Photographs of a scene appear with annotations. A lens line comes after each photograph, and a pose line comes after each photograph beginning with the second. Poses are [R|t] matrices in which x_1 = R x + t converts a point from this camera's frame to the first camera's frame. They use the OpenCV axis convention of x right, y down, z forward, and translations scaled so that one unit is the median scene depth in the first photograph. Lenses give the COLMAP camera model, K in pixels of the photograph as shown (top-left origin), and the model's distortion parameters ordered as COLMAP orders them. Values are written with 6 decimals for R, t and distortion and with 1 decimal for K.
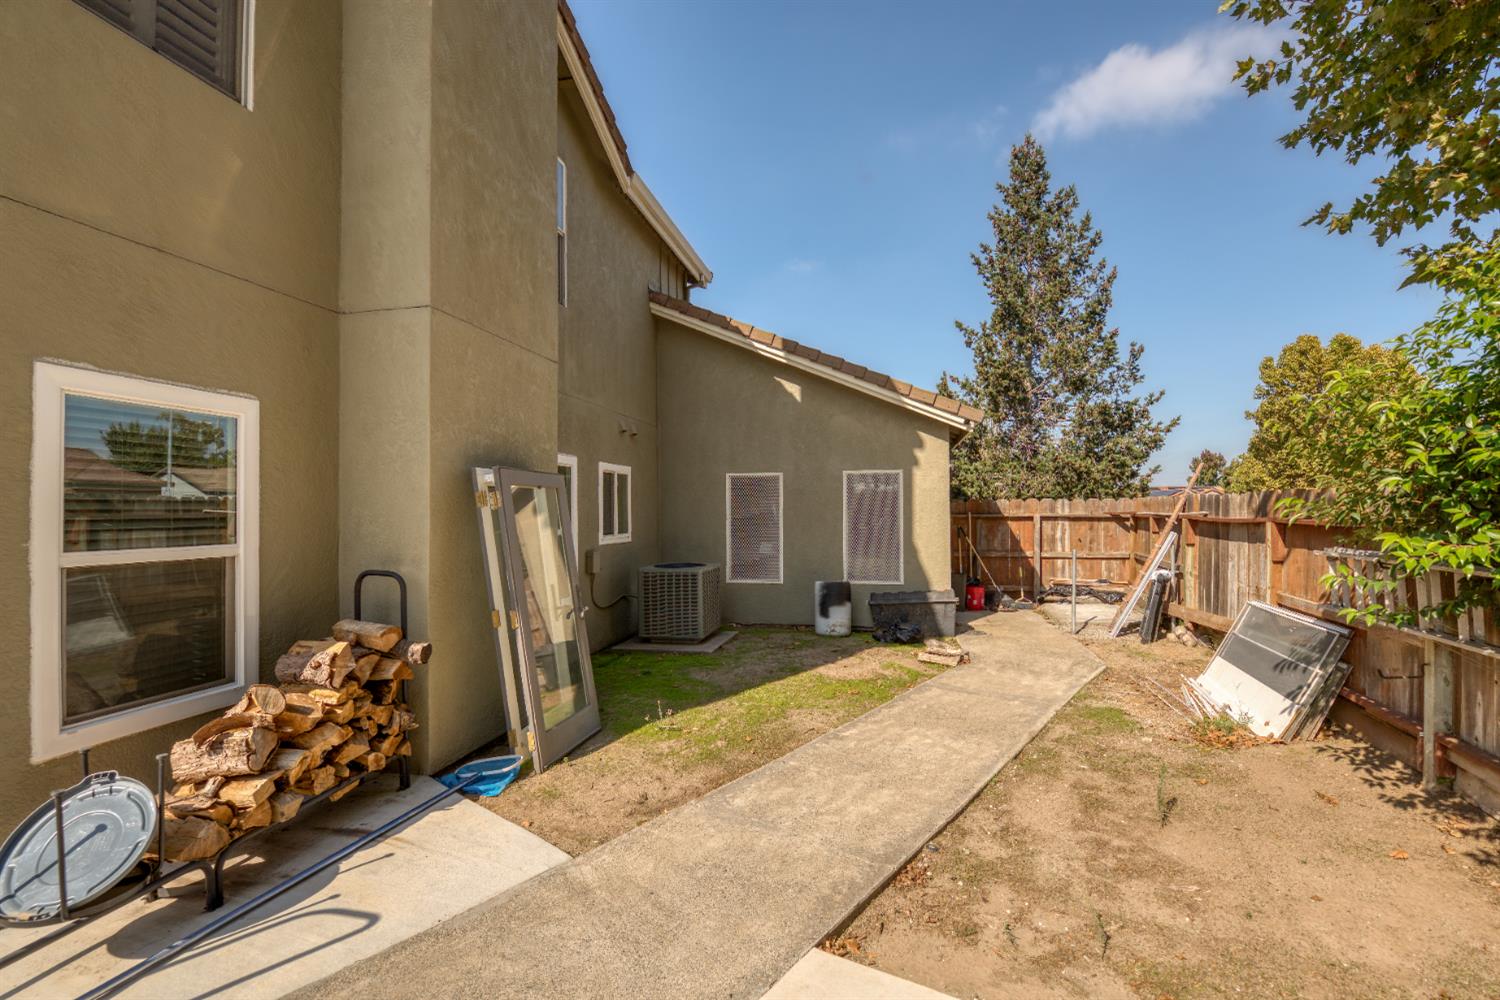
lens RADIAL K [[681.5, 0, 750.0], [0, 681.5, 500.0], [0, 0, 1]] dist [0.001128, -0.010085]
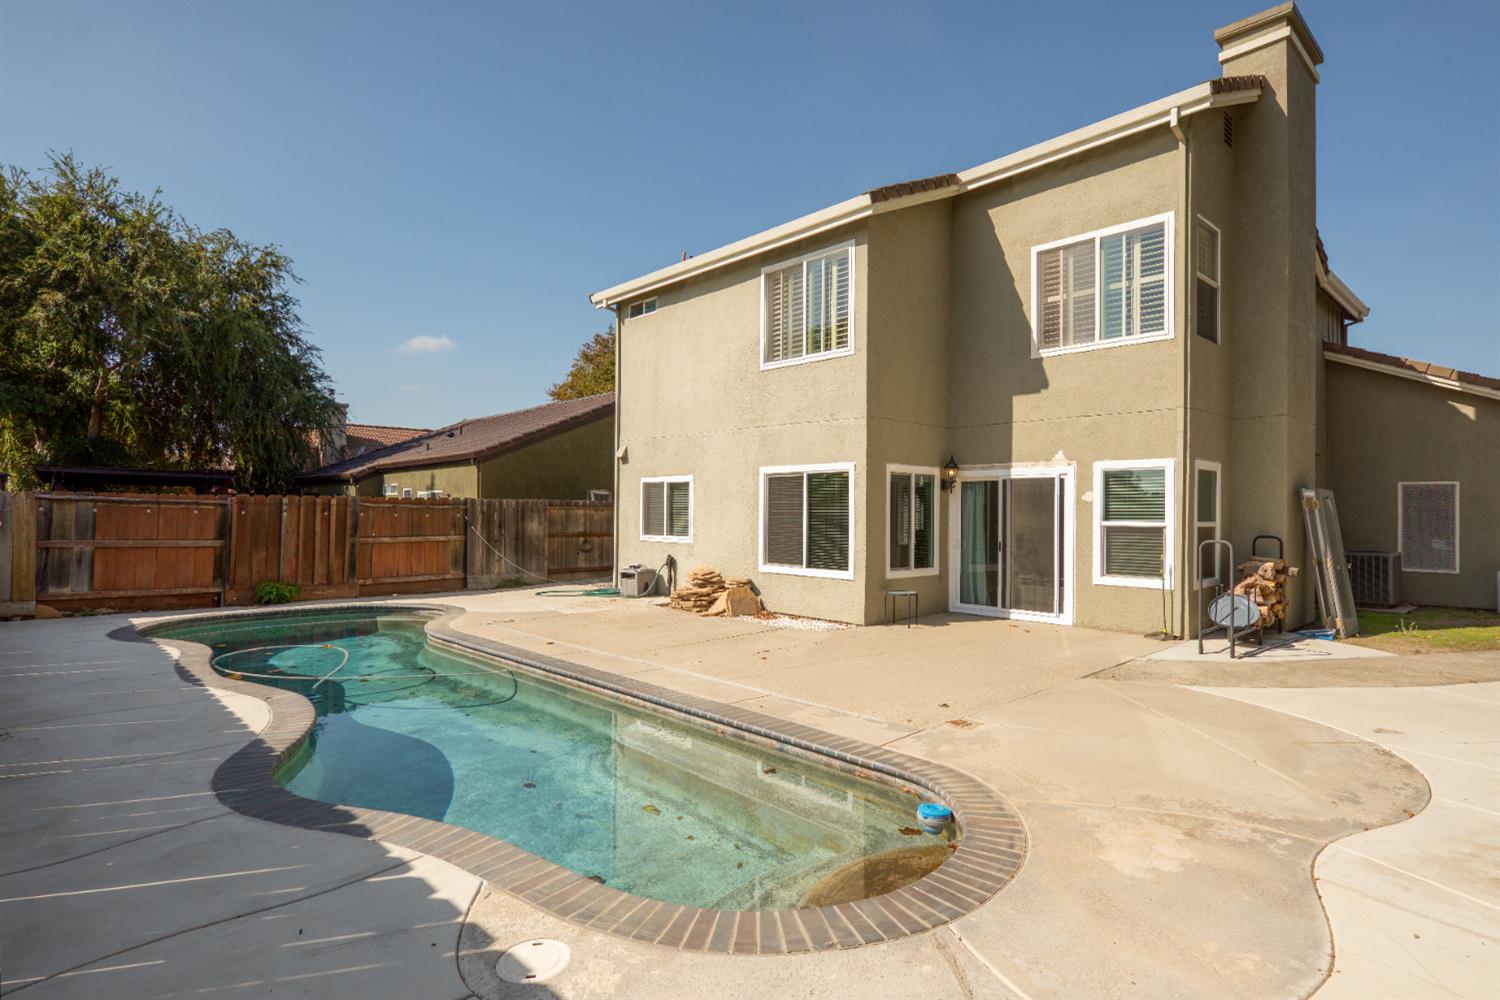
lens RADIAL K [[745.6, 0, 814.6], [0, 745.6, 497.8], [0, 0, 1]] dist [-0.001212, -0.000431]
pose [[0.827346, 0.001897, -0.561690, -0.132802], [-0.003445, 0.999993, -0.001697, -0.004226], [0.561683, 0.003339, 0.827346, -0.627846]]
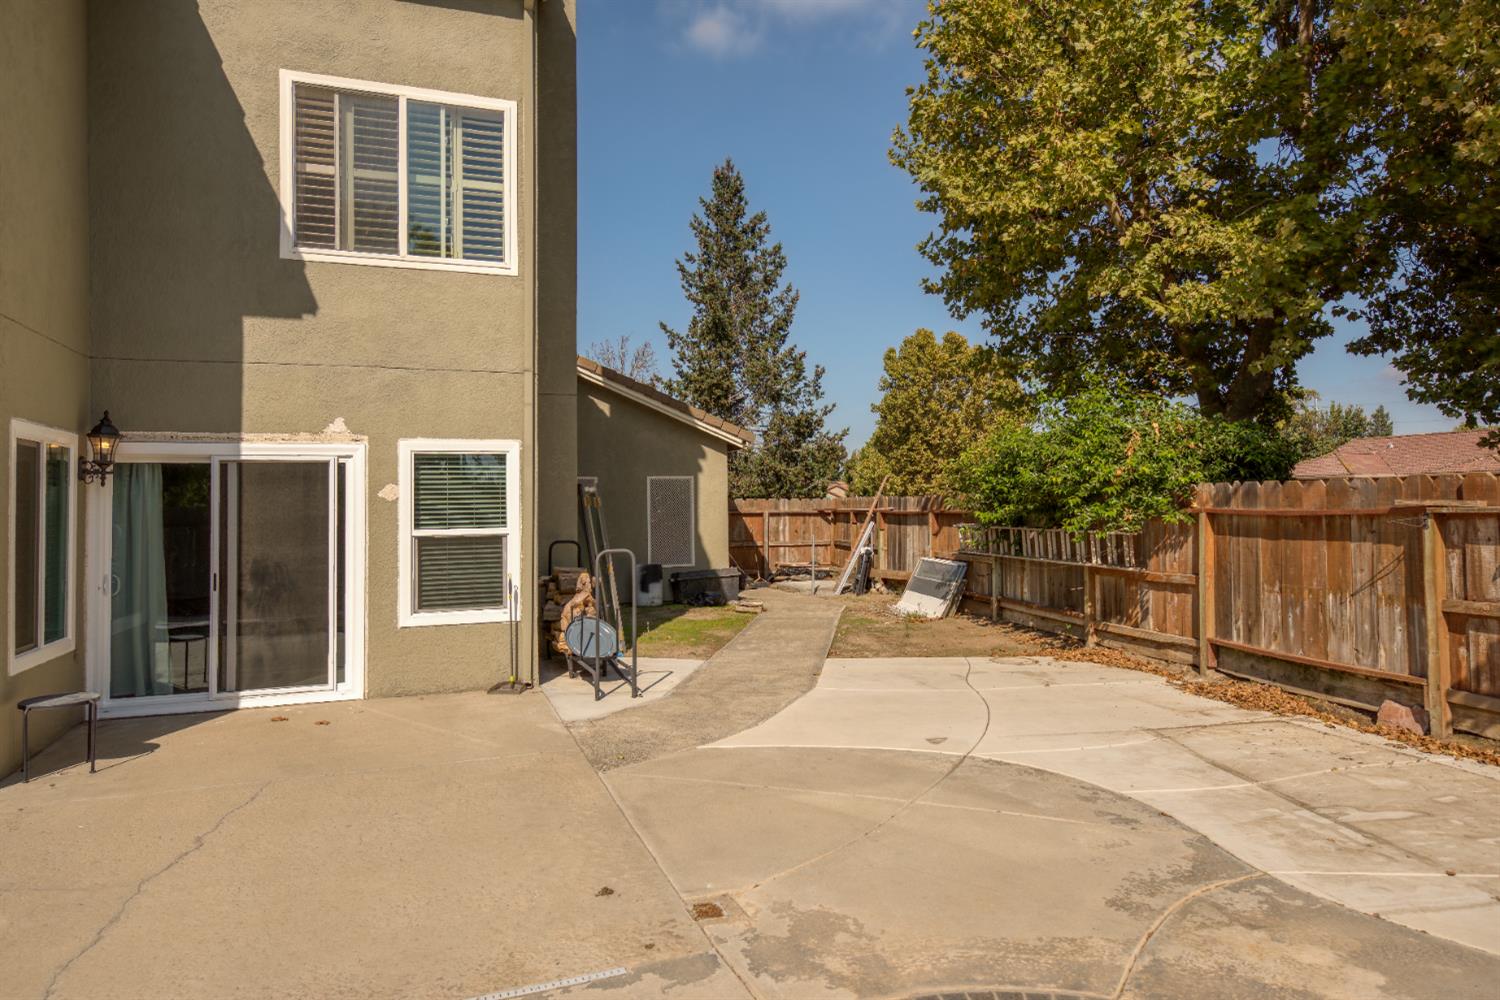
lens RADIAL K [[937.7, 0, 747.9], [0, 937.7, 478.6], [0, 0, 1]] dist [0.021601, -0.001161]
pose [[0.875302, 0.009046, 0.483492, -0.445134], [0.000586, 0.999804, -0.019767, -0.004381], [-0.483577, 0.017585, 0.875125, -0.487218]]
